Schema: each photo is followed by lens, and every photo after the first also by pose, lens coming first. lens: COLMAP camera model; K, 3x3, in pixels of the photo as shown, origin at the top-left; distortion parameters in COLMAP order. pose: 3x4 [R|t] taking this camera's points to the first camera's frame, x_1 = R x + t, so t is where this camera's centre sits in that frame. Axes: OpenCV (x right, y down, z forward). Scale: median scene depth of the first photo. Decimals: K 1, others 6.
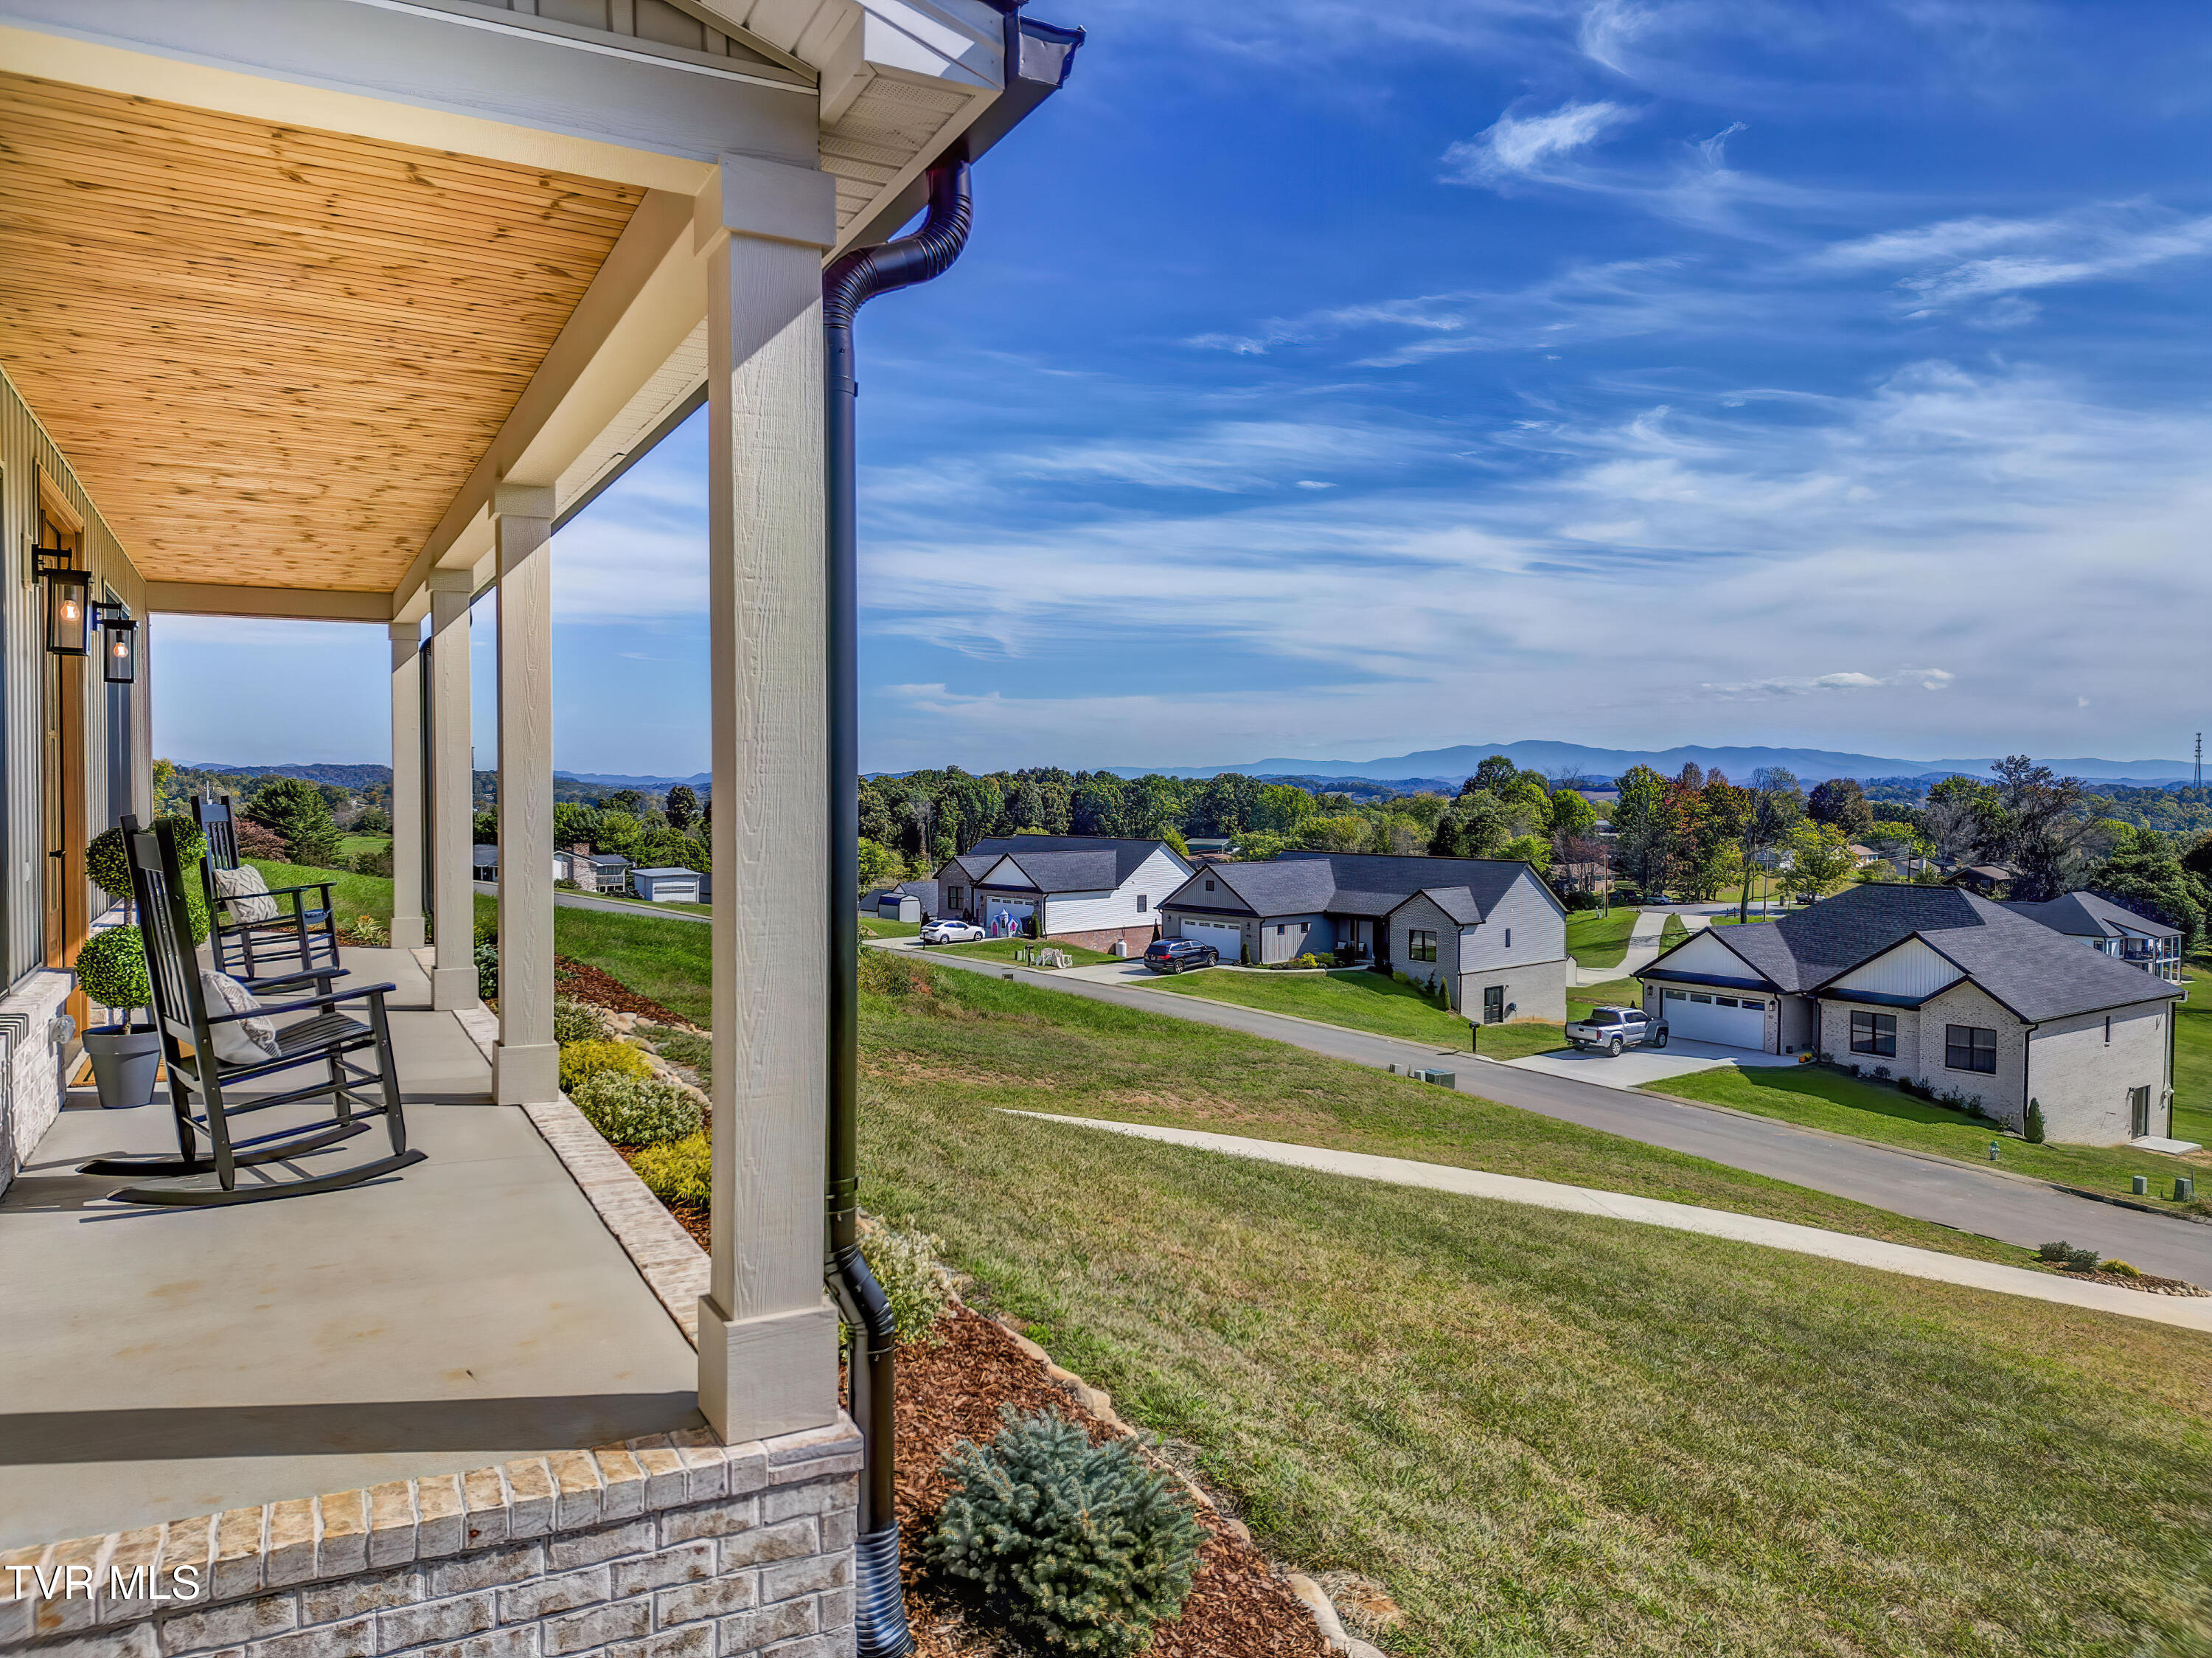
lens RADIAL K [[1548.0, 0, 1092.3], [0, 1548.0, 828.2], [0, 0, 1]] dist [0.065348, -0.055976]
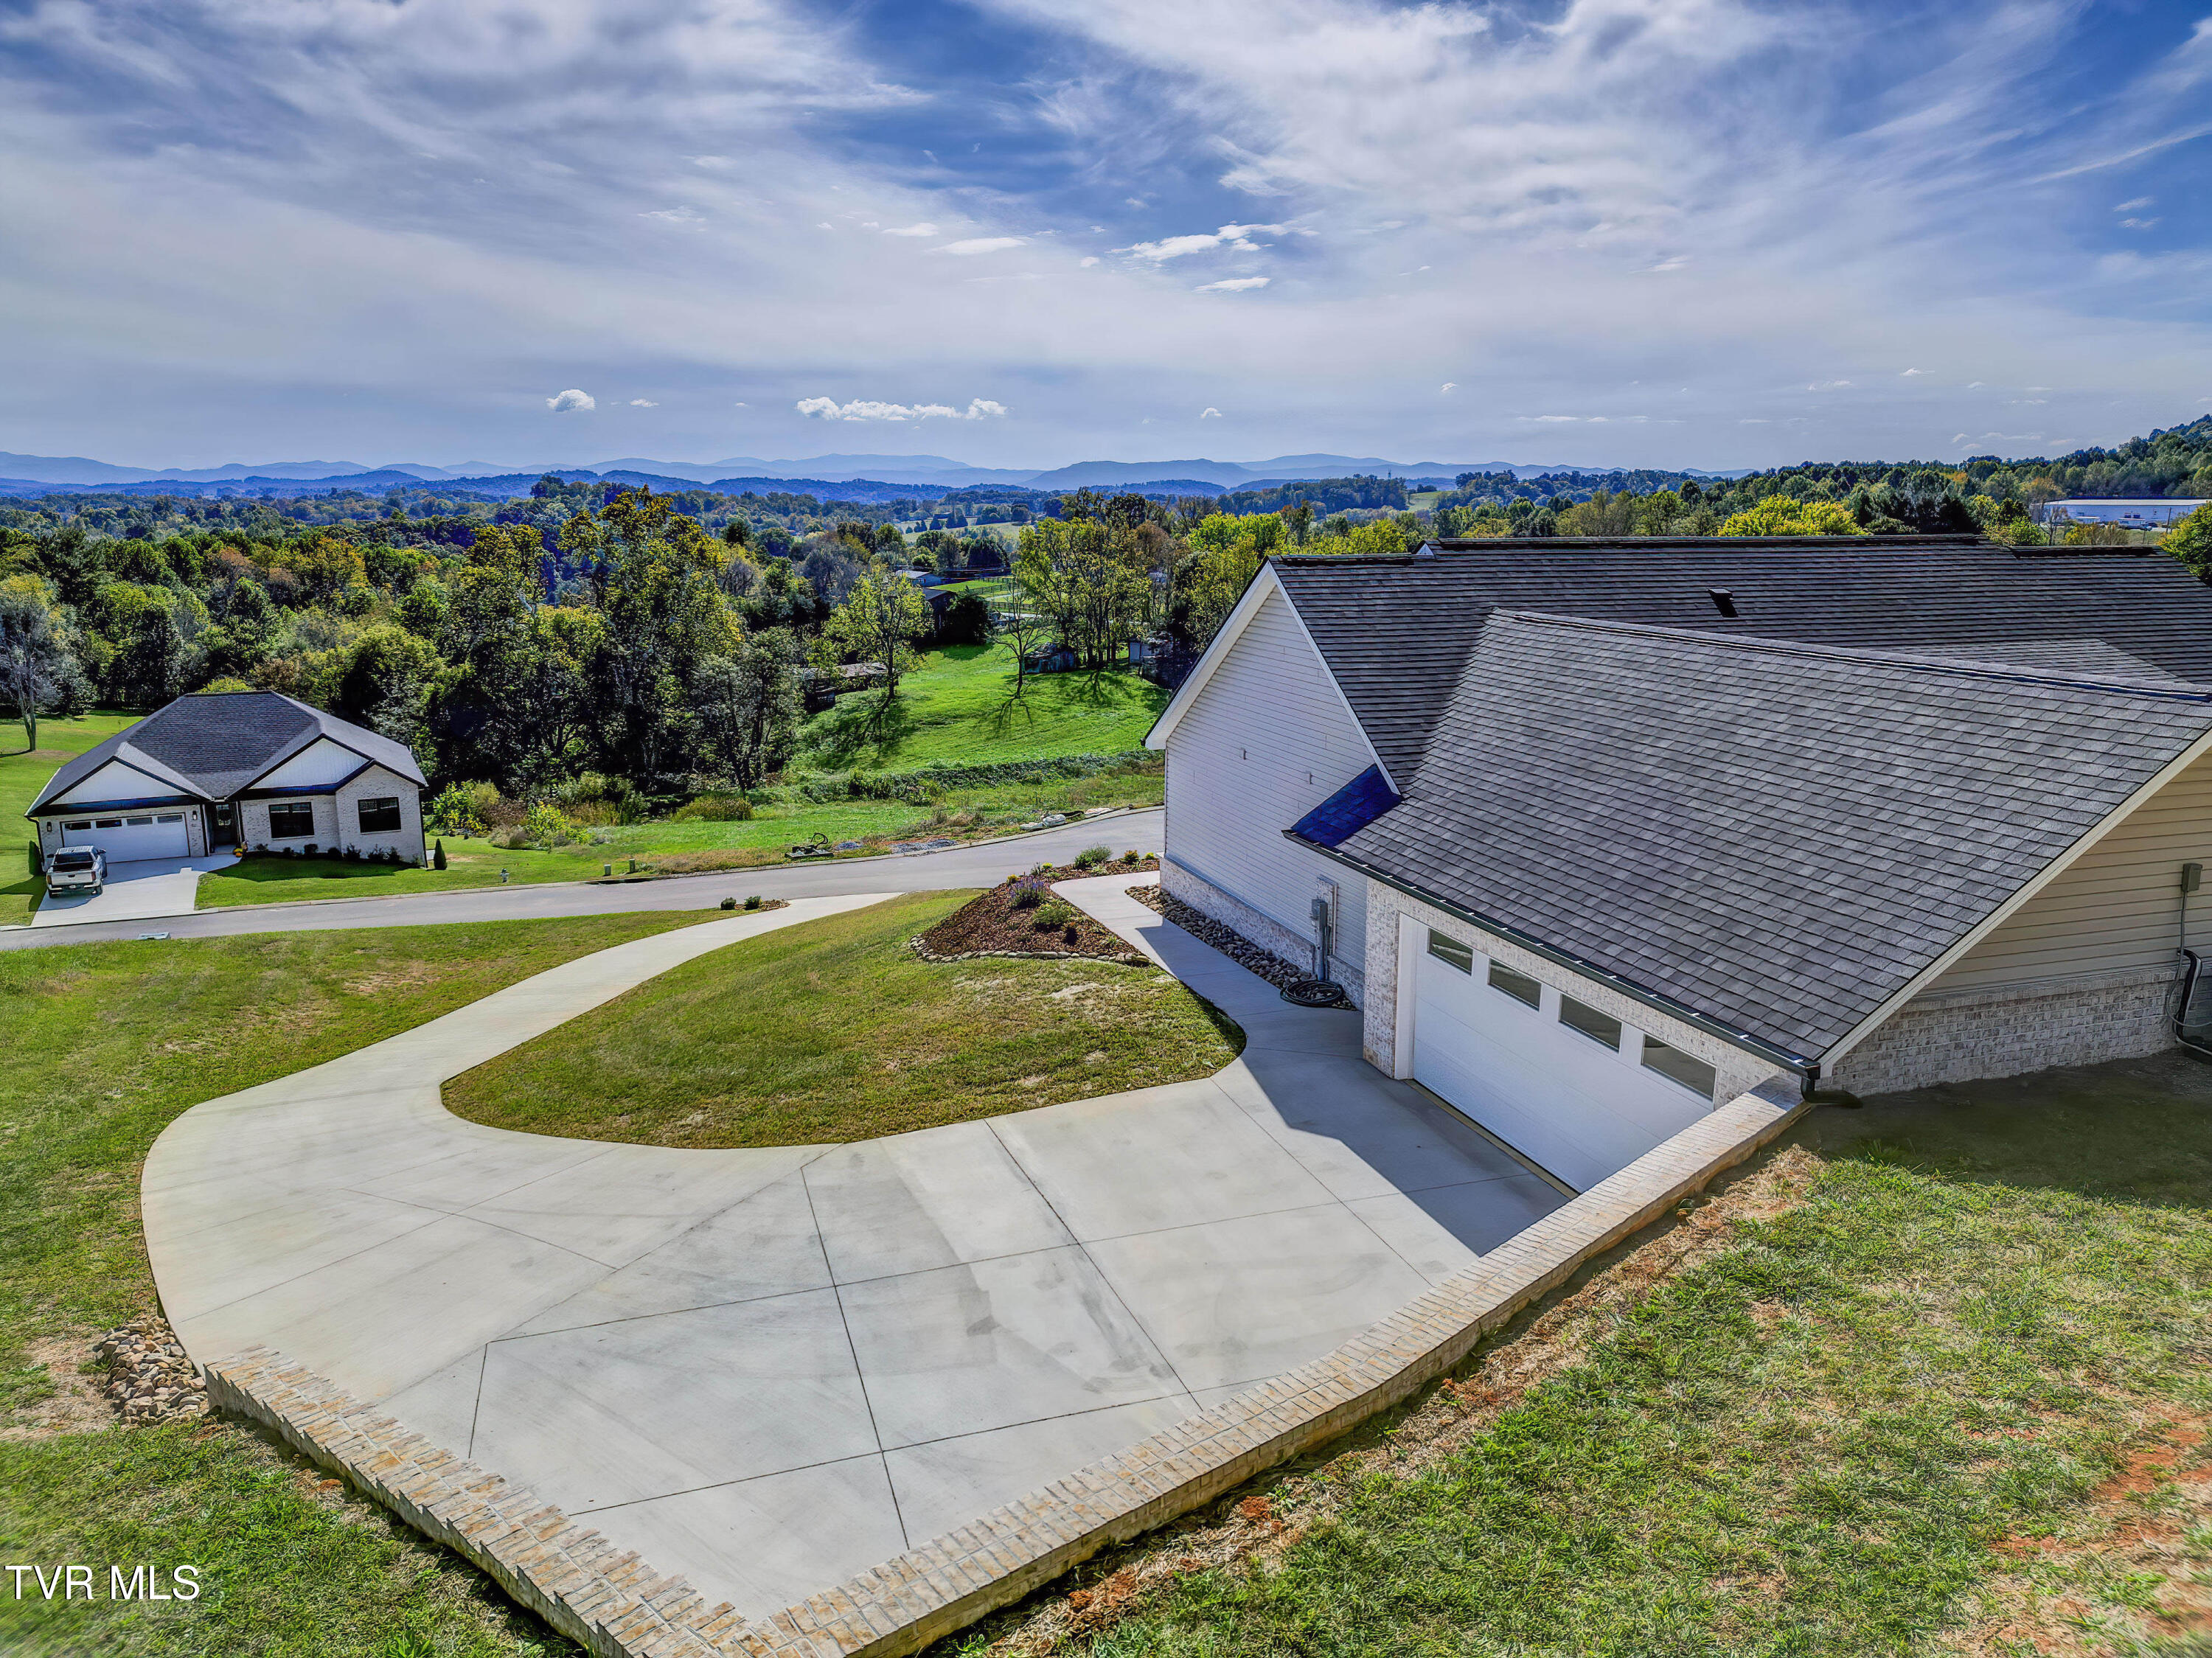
lens RADIAL K [[1547.6, 0, 1108.5], [0, 1547.6, 828.7], [0, 0, 1]] dist [0.065348, -0.055976]
pose [[0.175009, -0.200452, 0.963945, -0.553228], [0.039889, 0.979695, 0.196485, -0.074562], [-0.983758, 0.004064, 0.179452, 0.159363]]
